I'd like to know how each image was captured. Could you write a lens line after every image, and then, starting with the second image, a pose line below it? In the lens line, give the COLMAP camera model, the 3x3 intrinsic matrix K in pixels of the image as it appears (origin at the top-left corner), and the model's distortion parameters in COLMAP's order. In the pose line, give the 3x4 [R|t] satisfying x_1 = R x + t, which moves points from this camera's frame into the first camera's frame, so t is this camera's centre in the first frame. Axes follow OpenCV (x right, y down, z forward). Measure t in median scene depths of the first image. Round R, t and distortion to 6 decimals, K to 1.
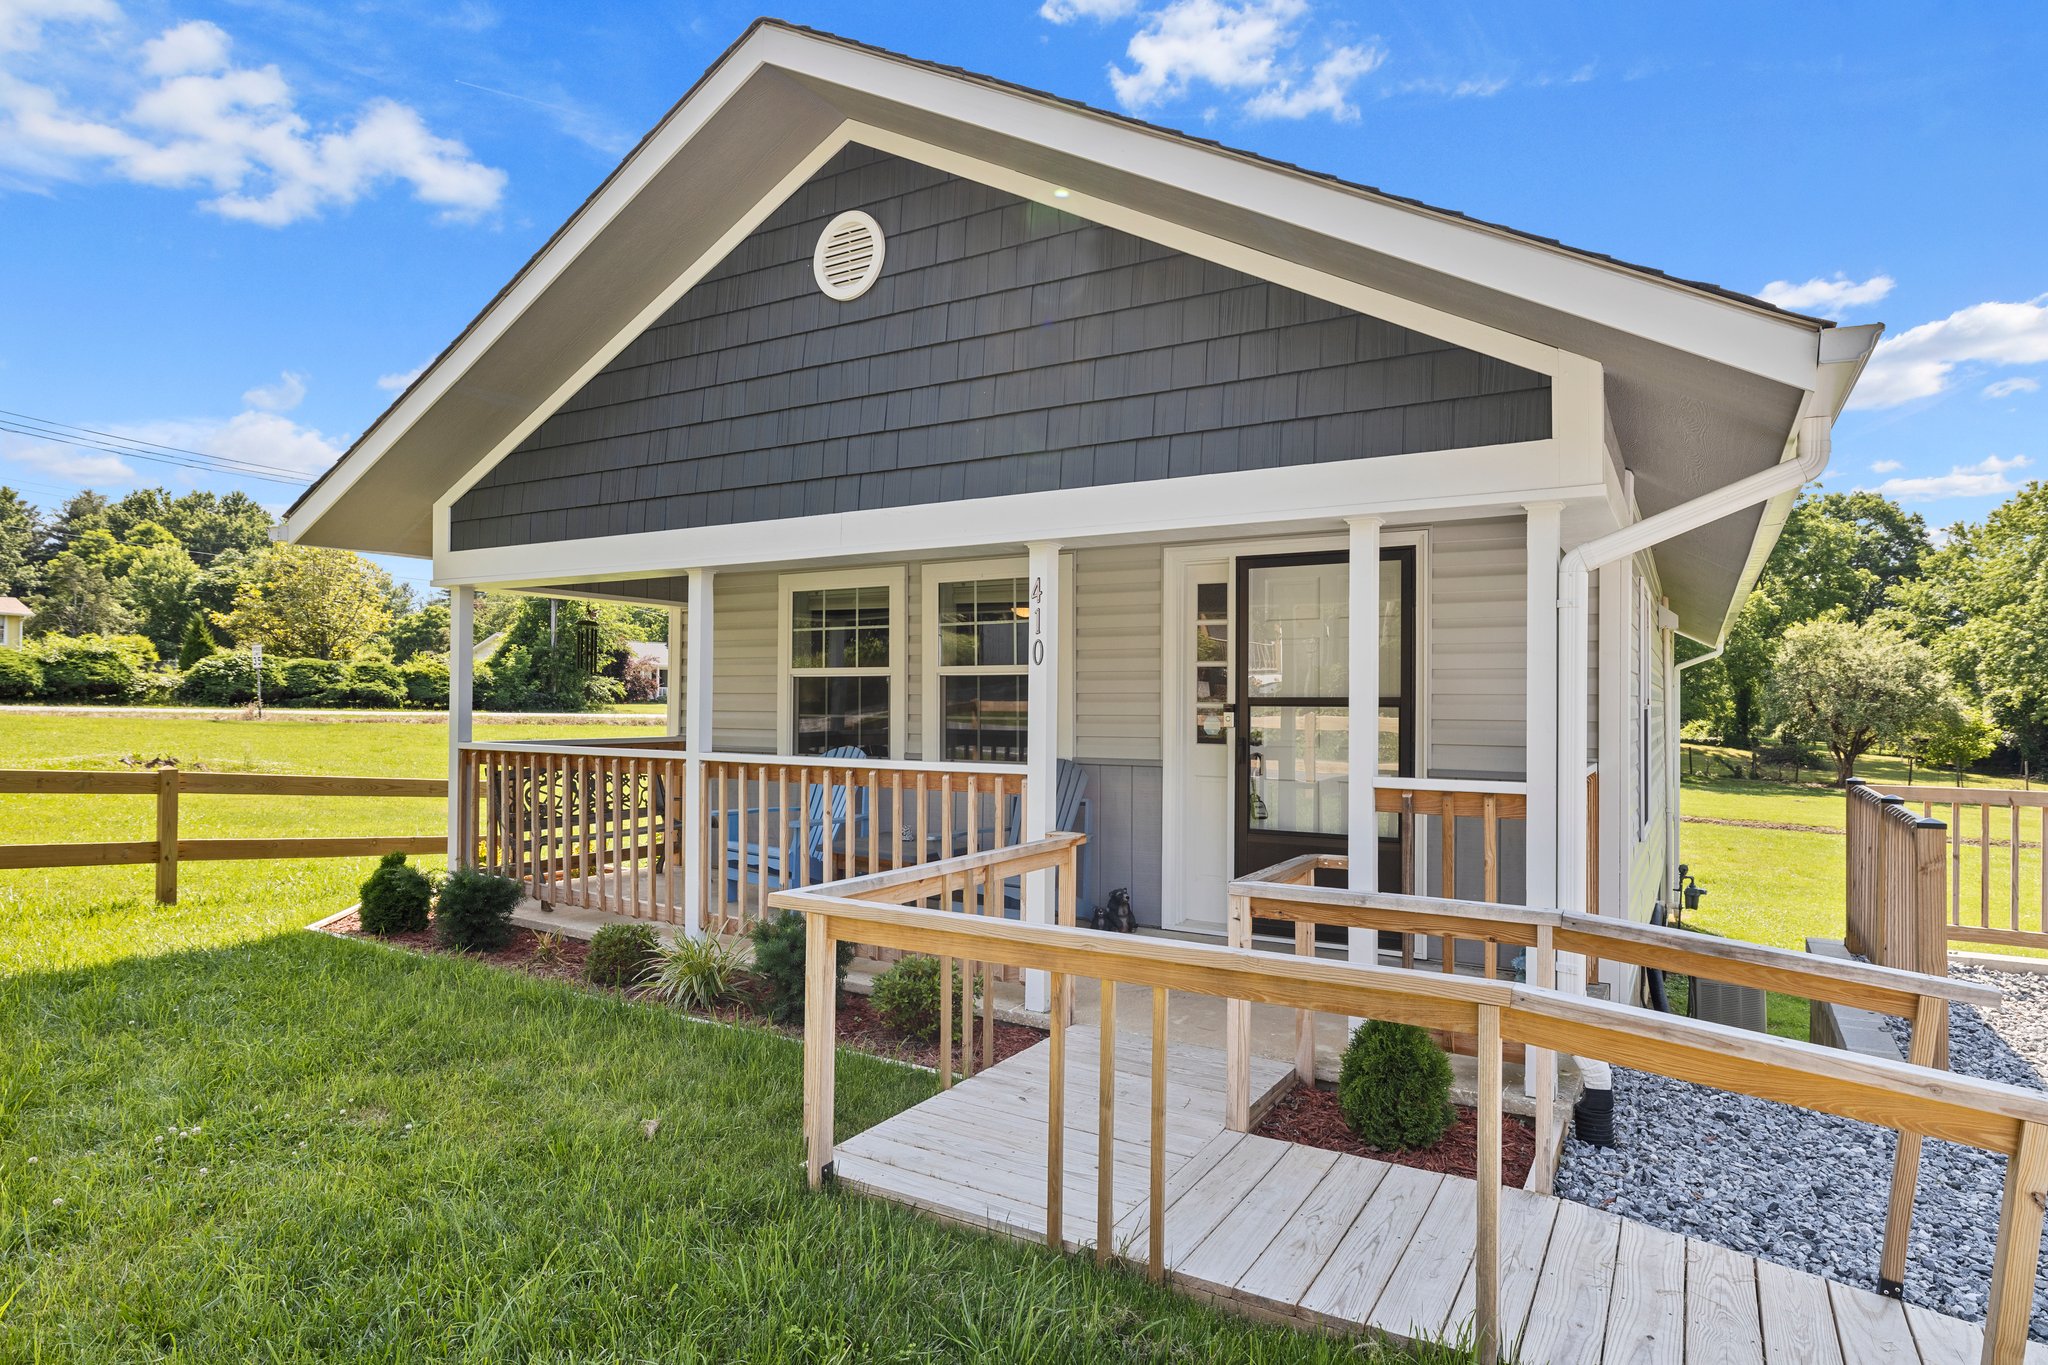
lens RADIAL K [[1166.4, 0, 1018.3], [0, 1166.4, 703.4], [0, 0, 1]] dist [0.000274, -0.000296]
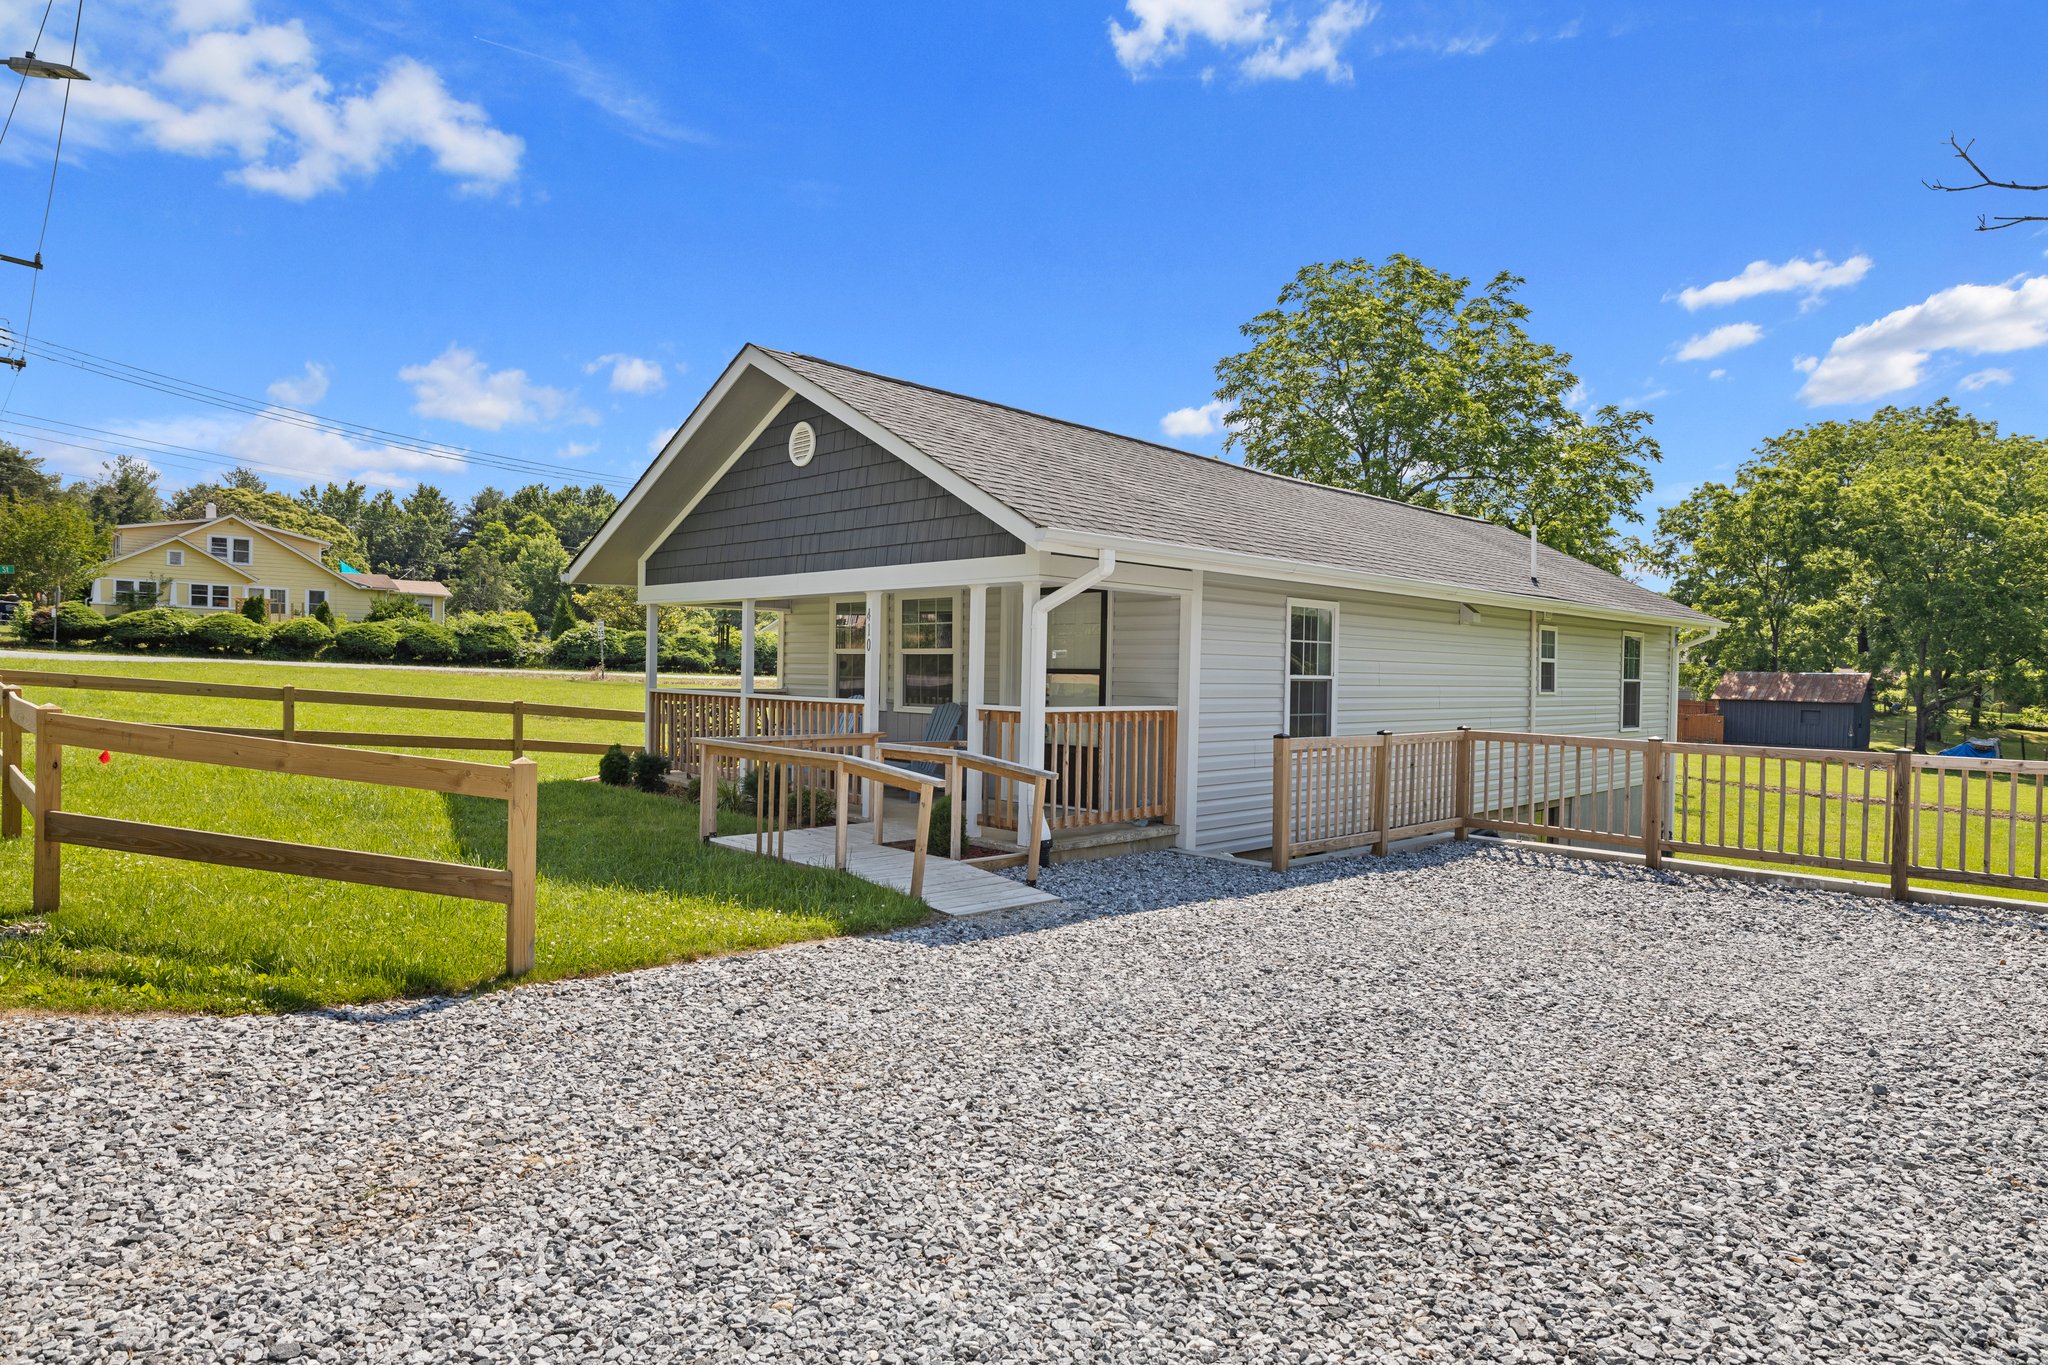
lens RADIAL K [[1166.4, 0, 1018.3], [0, 1166.4, 703.4], [0, 0, 1]] dist [0.000274, -0.000296]
pose [[0.969332, 0.010315, -0.245539, 0.553385], [-0.001577, 0.999359, 0.035755, -0.009497], [0.245751, -0.034272, 0.968727, -0.670169]]
